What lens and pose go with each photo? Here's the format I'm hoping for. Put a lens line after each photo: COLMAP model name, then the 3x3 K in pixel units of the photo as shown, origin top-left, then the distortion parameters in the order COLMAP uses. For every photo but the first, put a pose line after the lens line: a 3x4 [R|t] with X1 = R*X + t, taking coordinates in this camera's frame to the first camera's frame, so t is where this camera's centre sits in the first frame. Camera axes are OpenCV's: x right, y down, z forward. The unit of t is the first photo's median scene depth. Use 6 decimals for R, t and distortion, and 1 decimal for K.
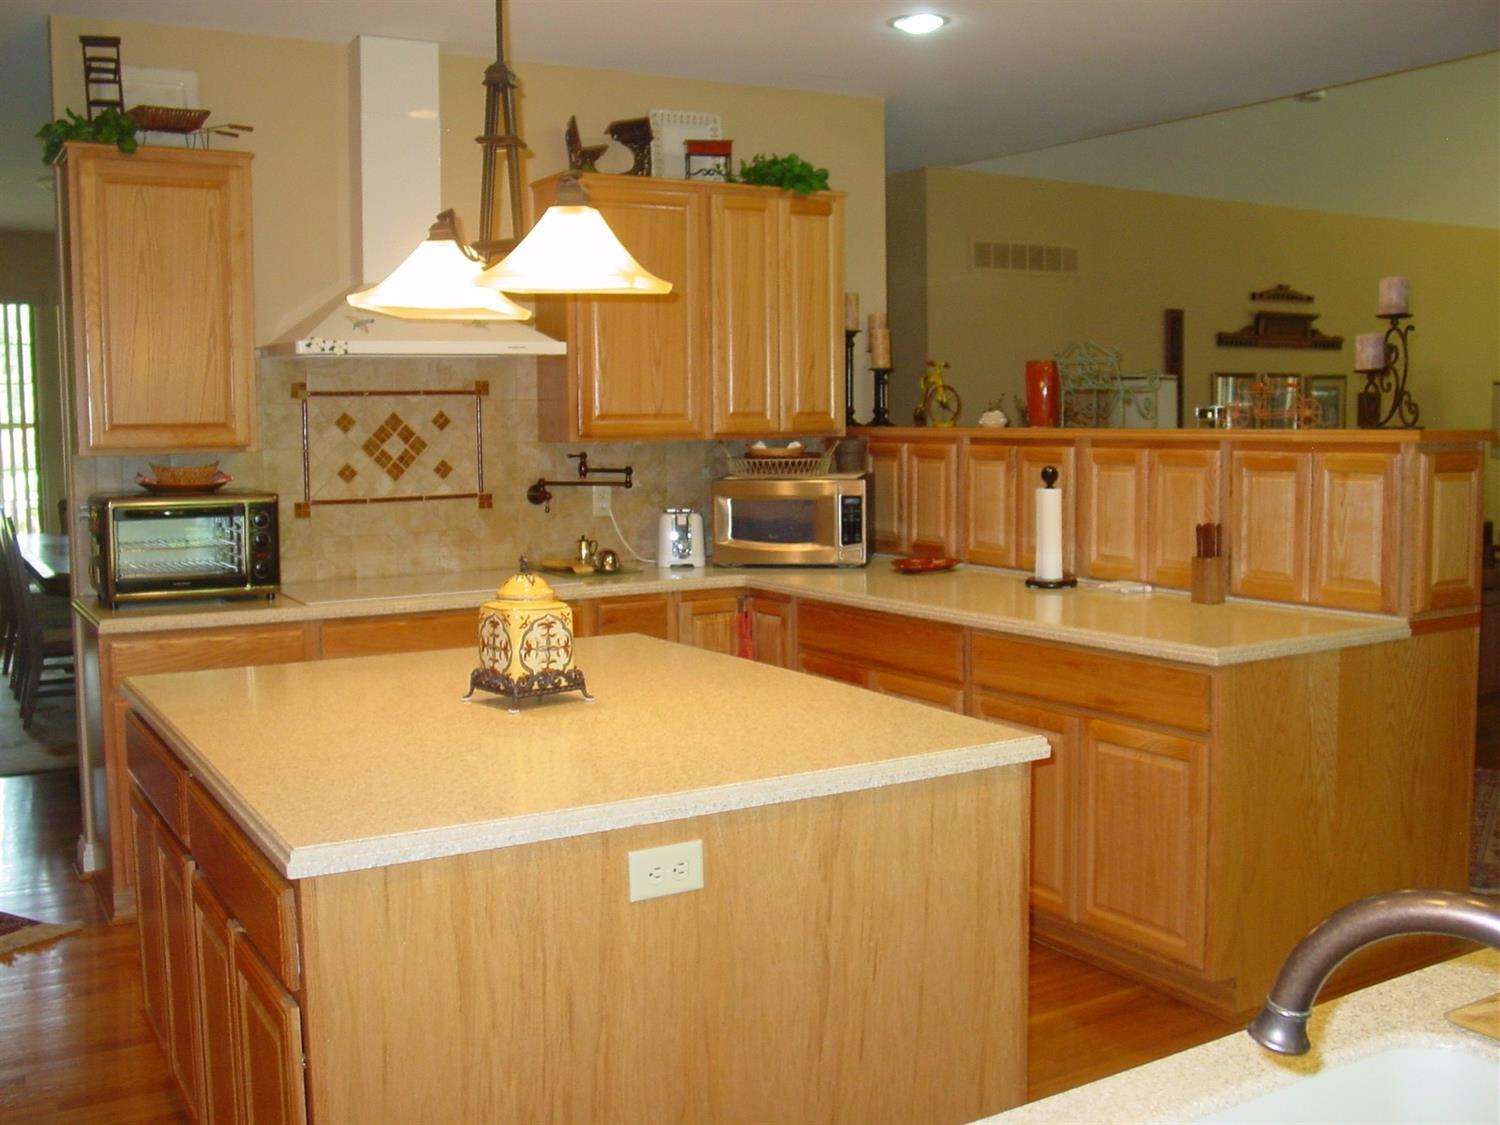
lens RADIAL K [[1529.3, 0, 758.5], [0, 1529.3, 554.2], [0, 0, 1]] dist [-0.184388, 0.325843]
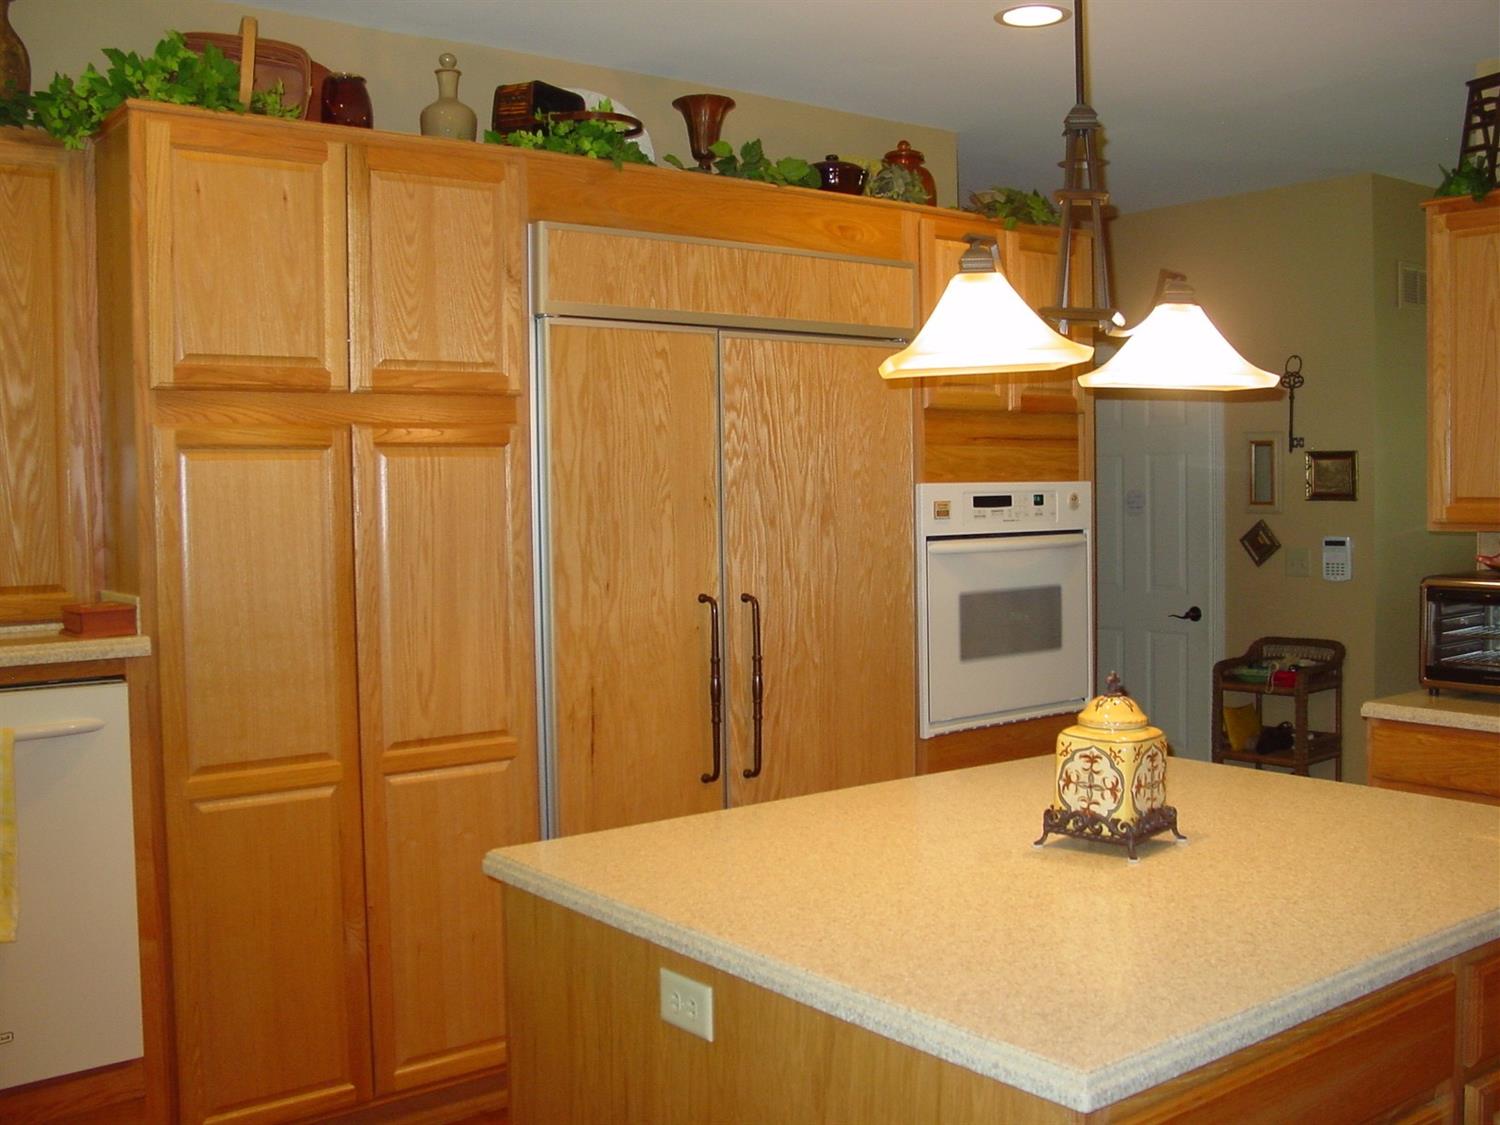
lens RADIAL K [[1529.3, 0, 758.5], [0, 1529.3, 554.2], [0, 0, 1]] dist [-0.184388, 0.325843]
pose [[0.129661, 0.054079, -0.990083, 0.371709], [-0.082370, 0.995648, 0.043596, -0.049215], [0.988131, 0.075901, 0.133551, 0.392211]]
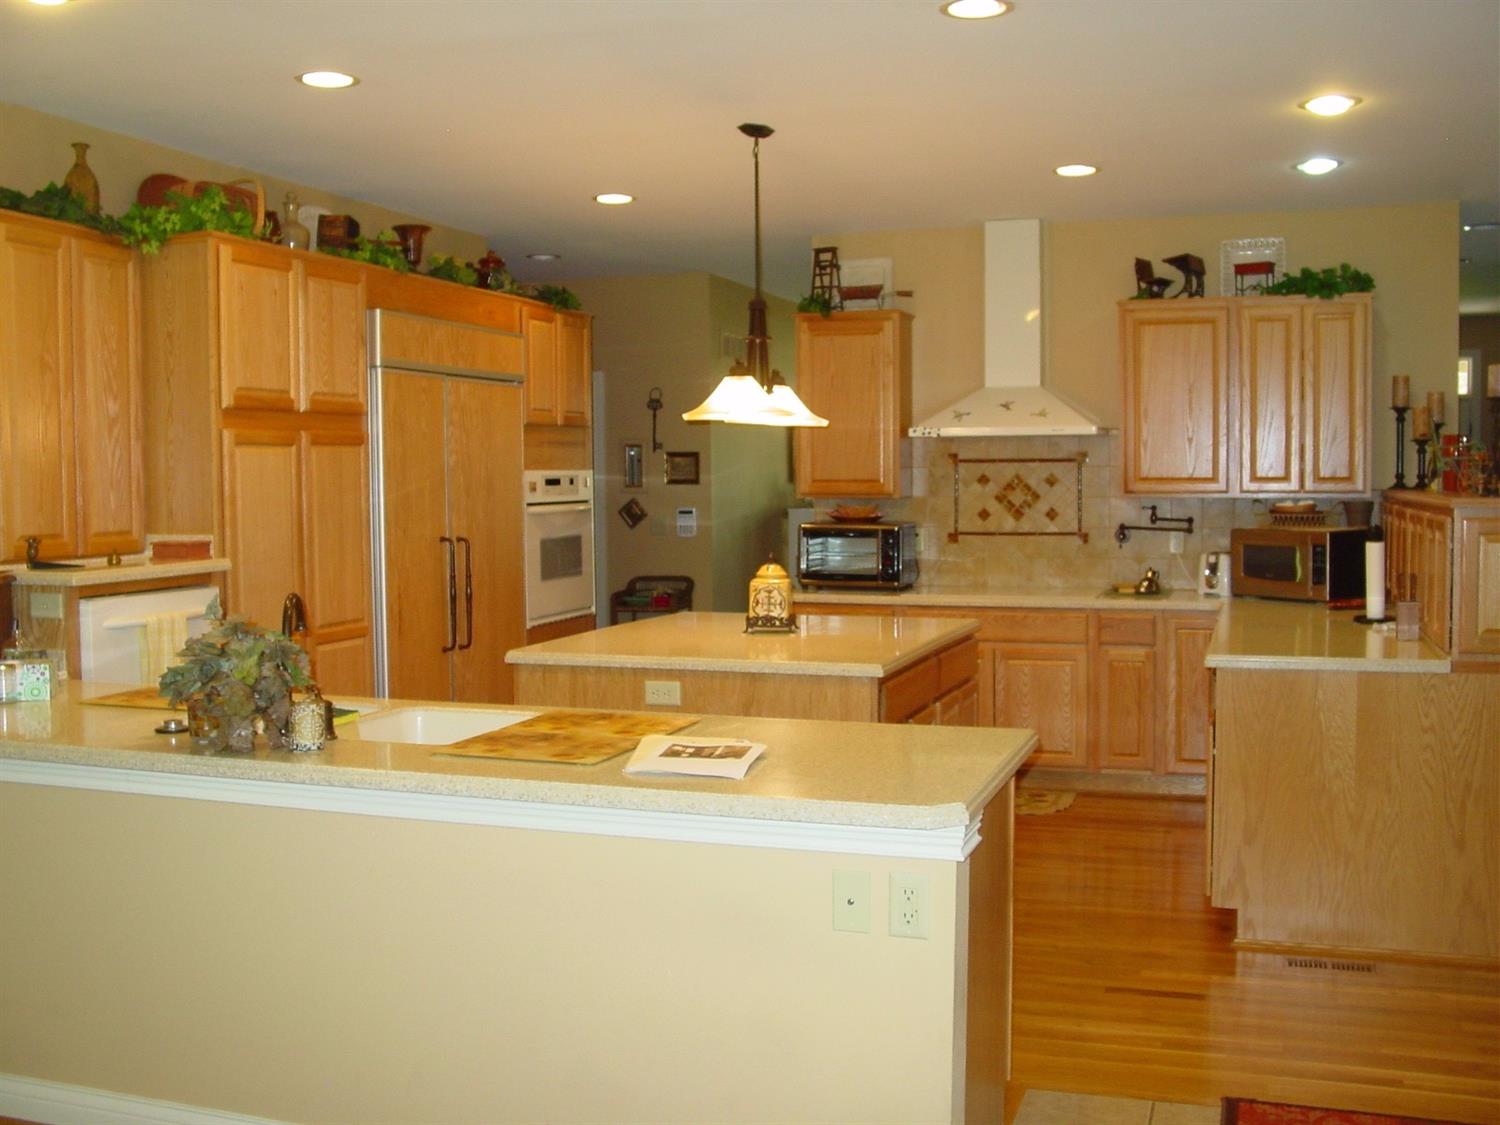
lens RADIAL K [[1529.3, 0, 758.5], [0, 1529.3, 554.2], [0, 0, 1]] dist [-0.184388, 0.325843]
pose [[0.647227, 0.046577, -0.760873, 0.723392], [-0.071500, 0.997441, 0.000238, 0.000716], [0.758937, 0.054249, 0.648900, -0.133141]]
